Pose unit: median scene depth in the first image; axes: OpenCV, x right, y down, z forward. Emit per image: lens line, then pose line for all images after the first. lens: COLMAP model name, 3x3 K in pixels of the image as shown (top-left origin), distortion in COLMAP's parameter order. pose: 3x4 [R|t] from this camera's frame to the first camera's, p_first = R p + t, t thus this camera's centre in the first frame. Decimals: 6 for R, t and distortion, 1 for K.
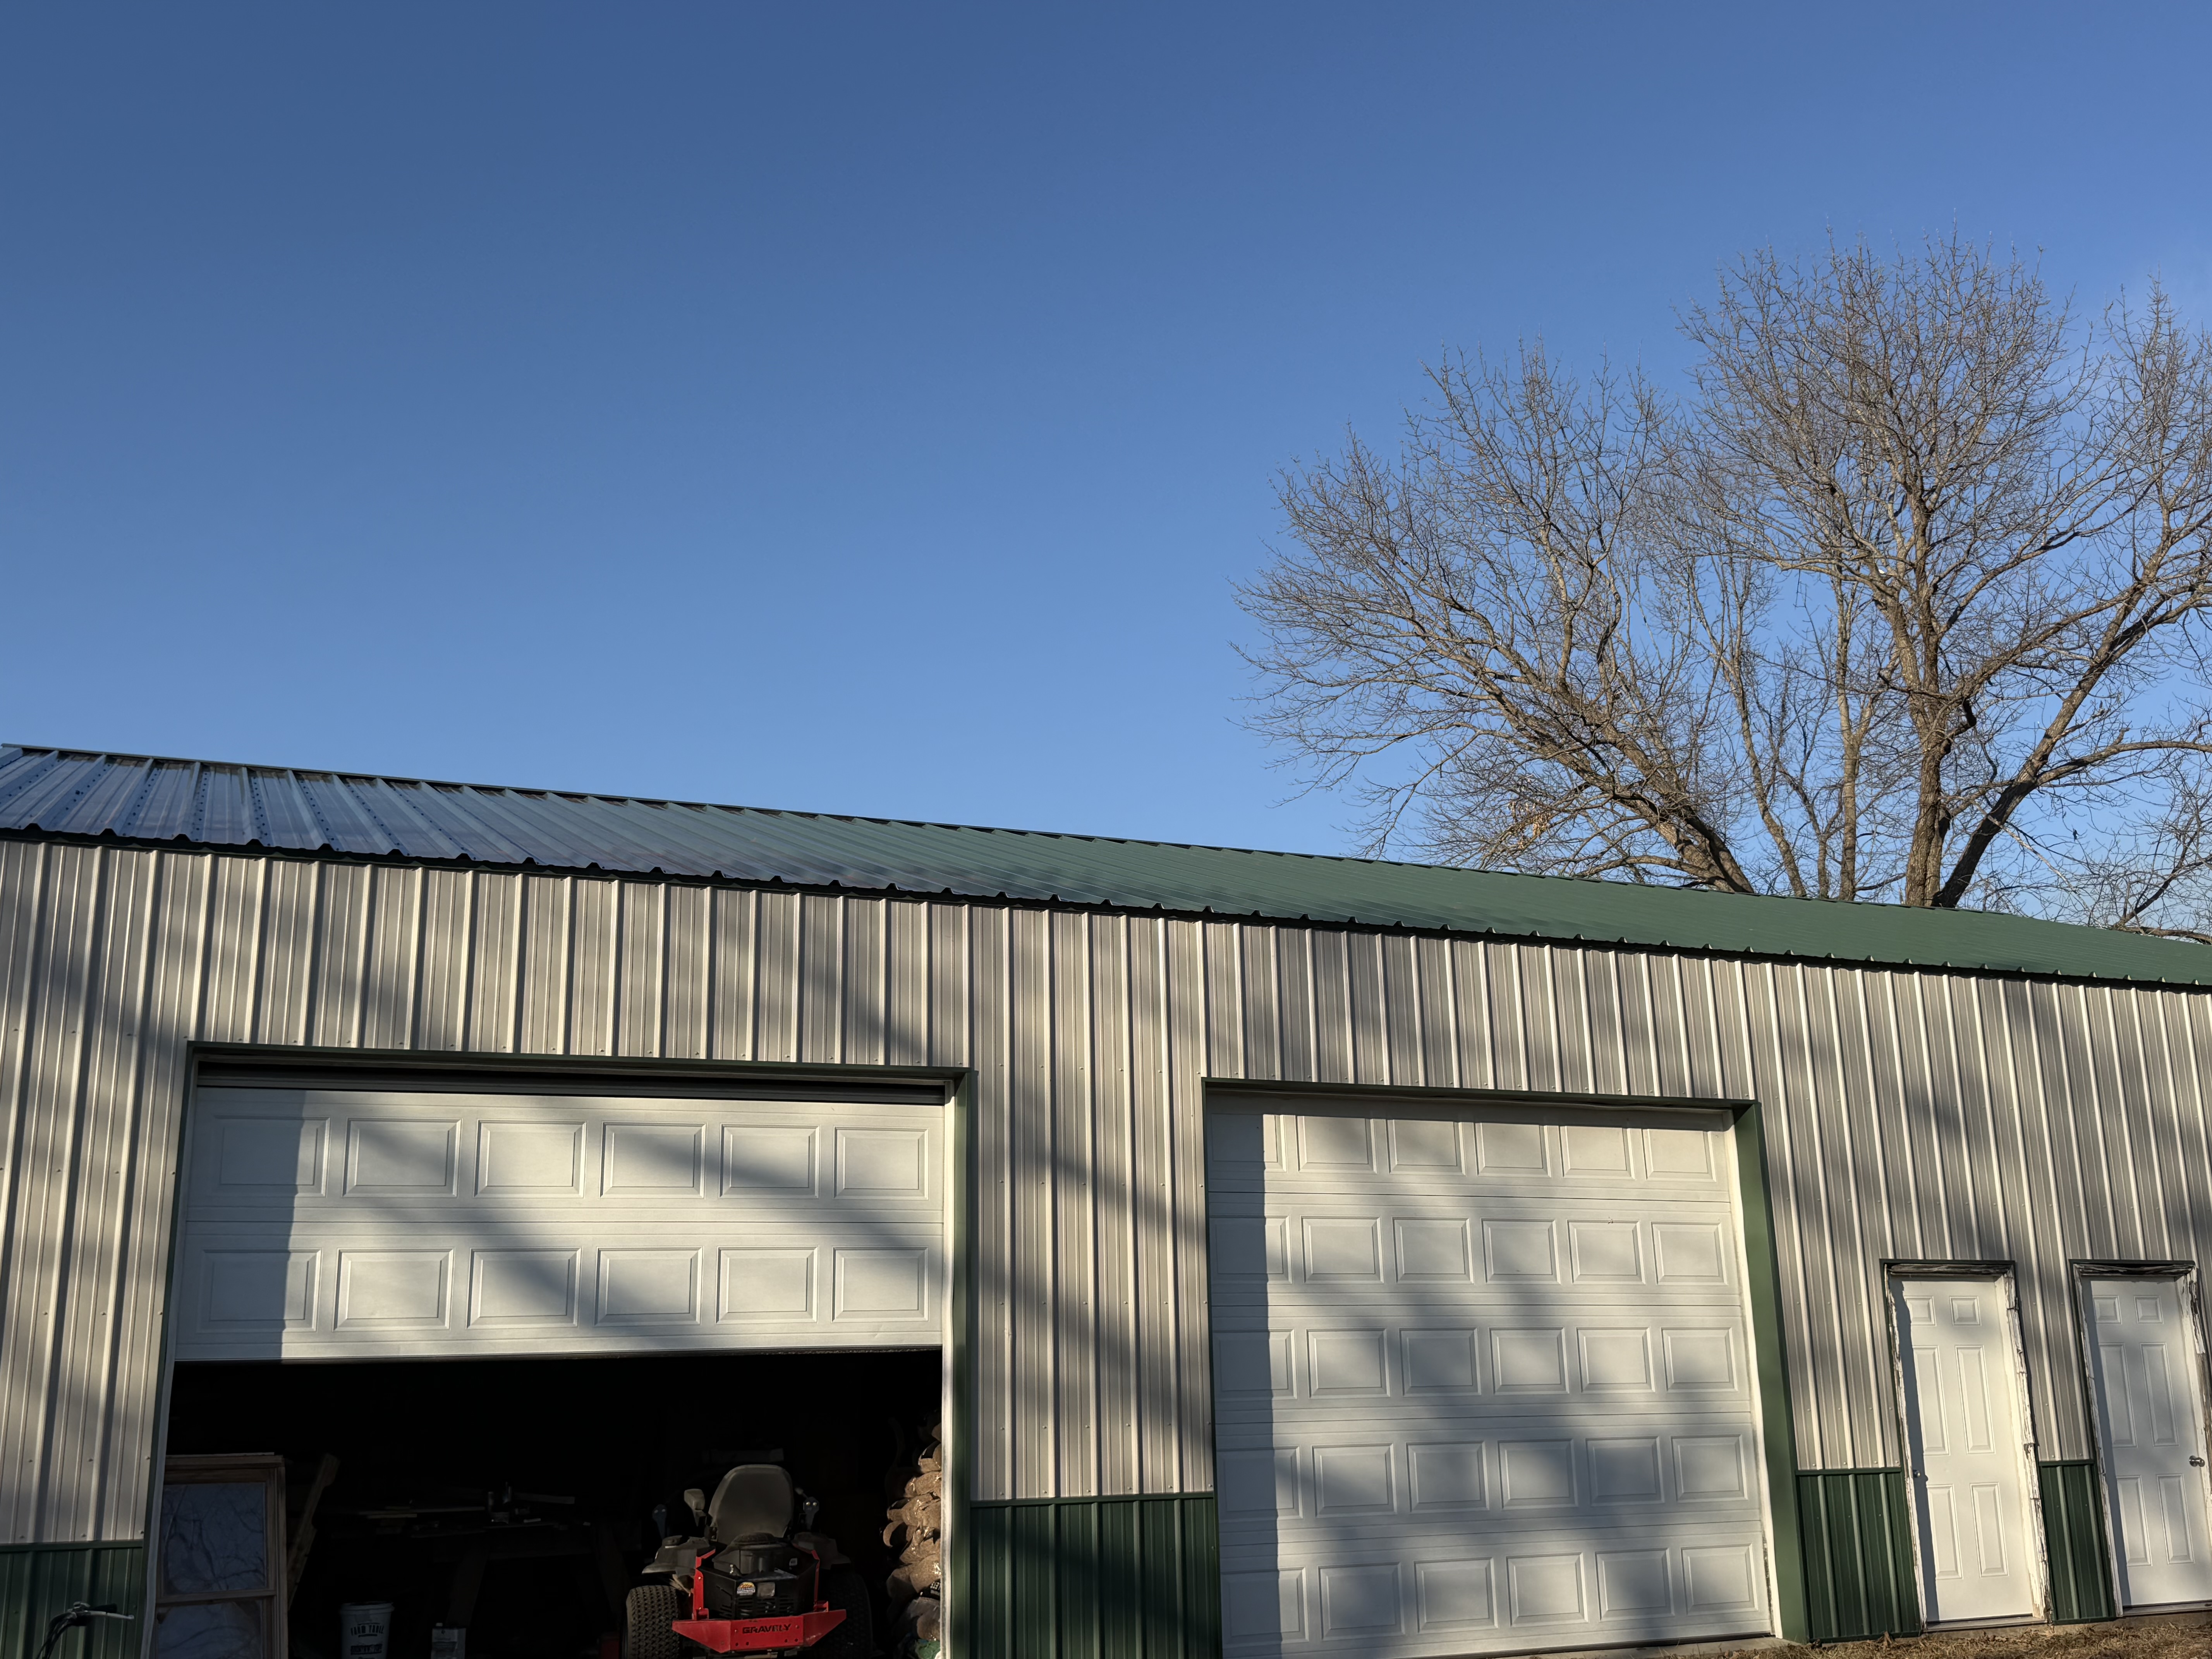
lens RADIAL K [[1883.3, 0, 1106.0], [0, 1883.3, 829.5], [0, 0, 1]] dist [0.002786, -0.008265]
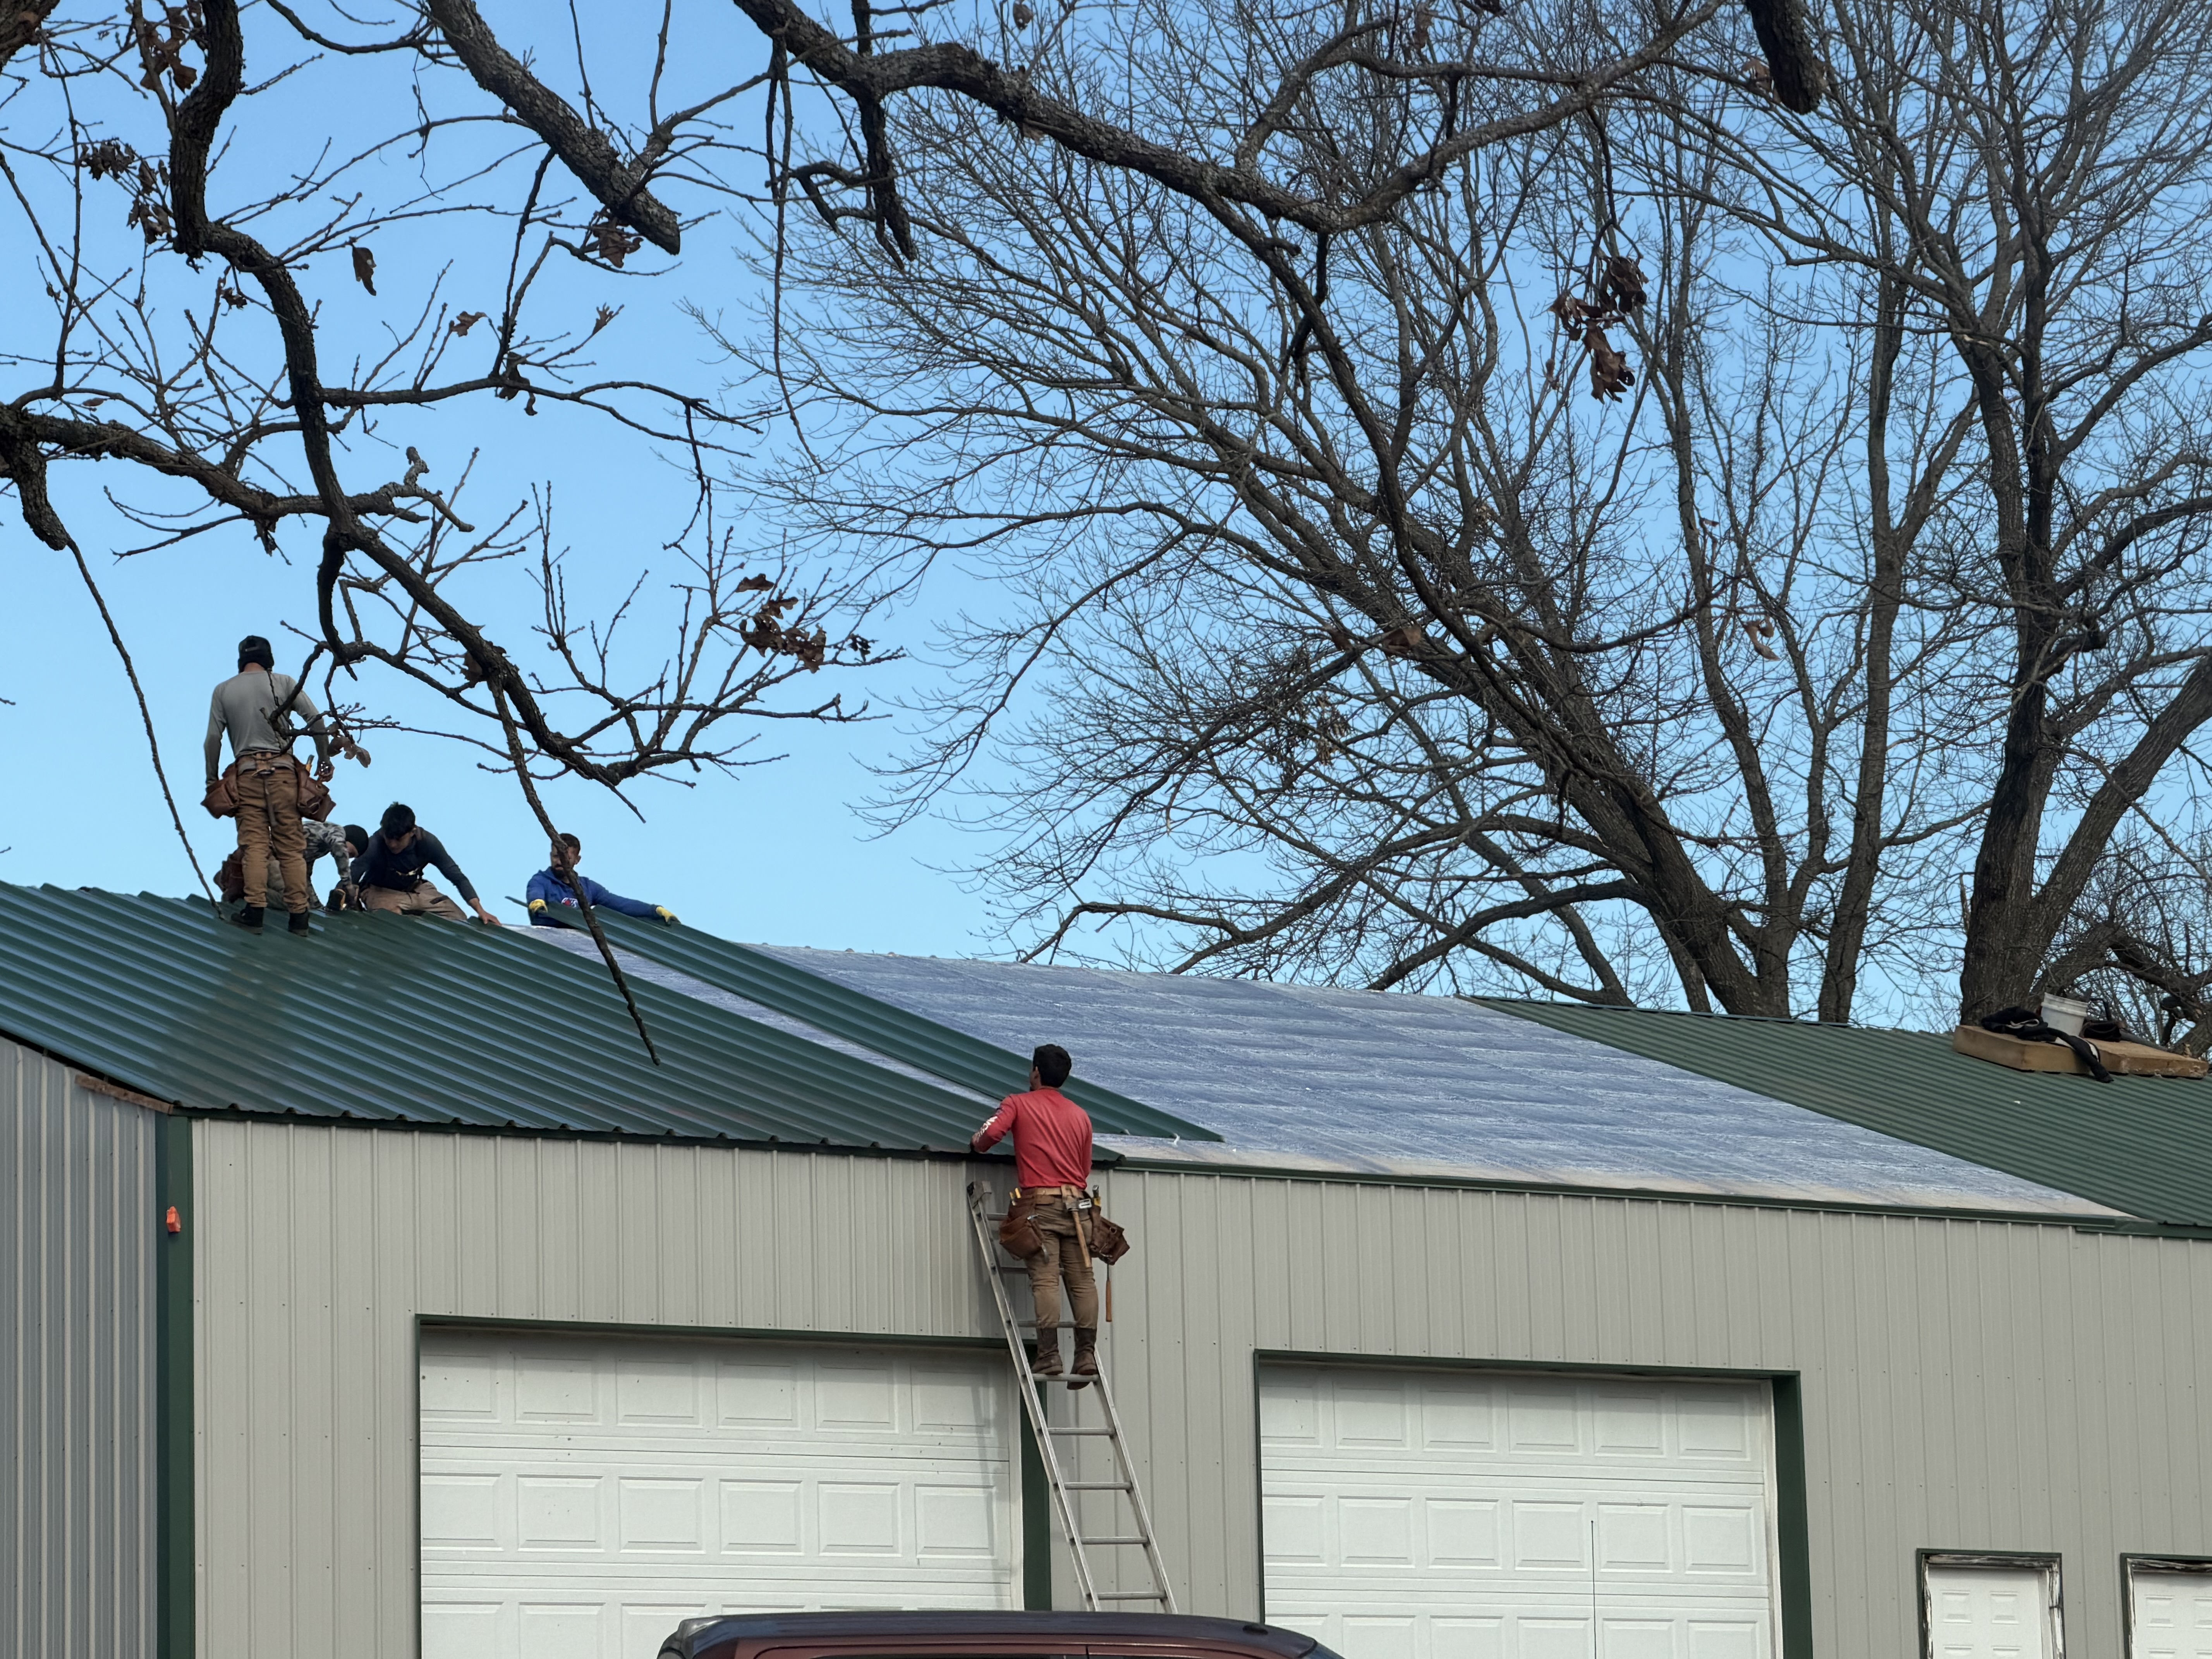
lens RADIAL K [[7747.0, 0, 1106.0], [0, 7747.0, 829.5], [0, 0, 1]] dist [0.095073, 4.258721]
pose [[0.957045, 0.027319, 0.288650, -0.506689], [-0.060871, 0.992295, 0.107909, -0.238373], [-0.283478, -0.120845, 0.951334, -1.160327]]
